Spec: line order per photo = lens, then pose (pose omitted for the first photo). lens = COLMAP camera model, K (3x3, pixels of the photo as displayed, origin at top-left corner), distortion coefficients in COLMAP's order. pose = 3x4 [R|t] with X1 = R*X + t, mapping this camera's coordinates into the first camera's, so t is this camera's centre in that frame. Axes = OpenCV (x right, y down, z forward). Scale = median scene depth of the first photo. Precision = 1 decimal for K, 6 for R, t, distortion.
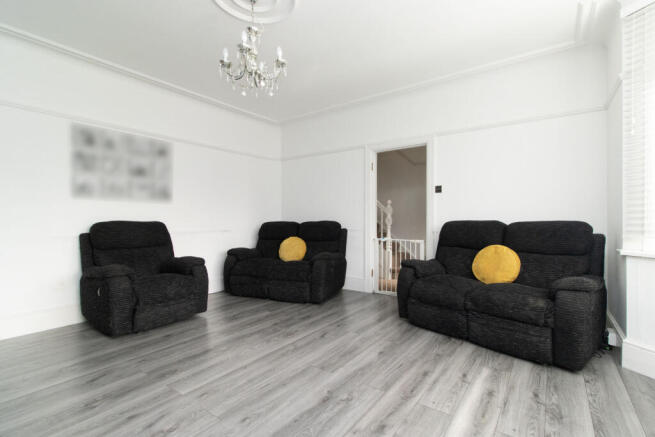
lens RADIAL K [[306.1, 0, 343.9], [0, 306.1, 225.0], [0, 0, 1]] dist [0.011473, 0.003108]
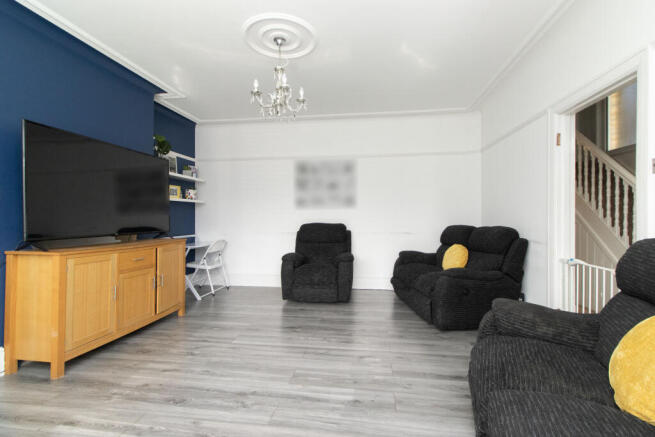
lens RADIAL K [[306.1, 0, 329.8], [0, 306.1, 216.3], [0, 0, 1]] dist [0.011473, 0.003108]
pose [[0.446811, -0.001383, -0.894627, 0.598186], [-0.020567, 0.999719, -0.011817, -0.029222], [0.894392, 0.023679, 0.446657, 0.444410]]
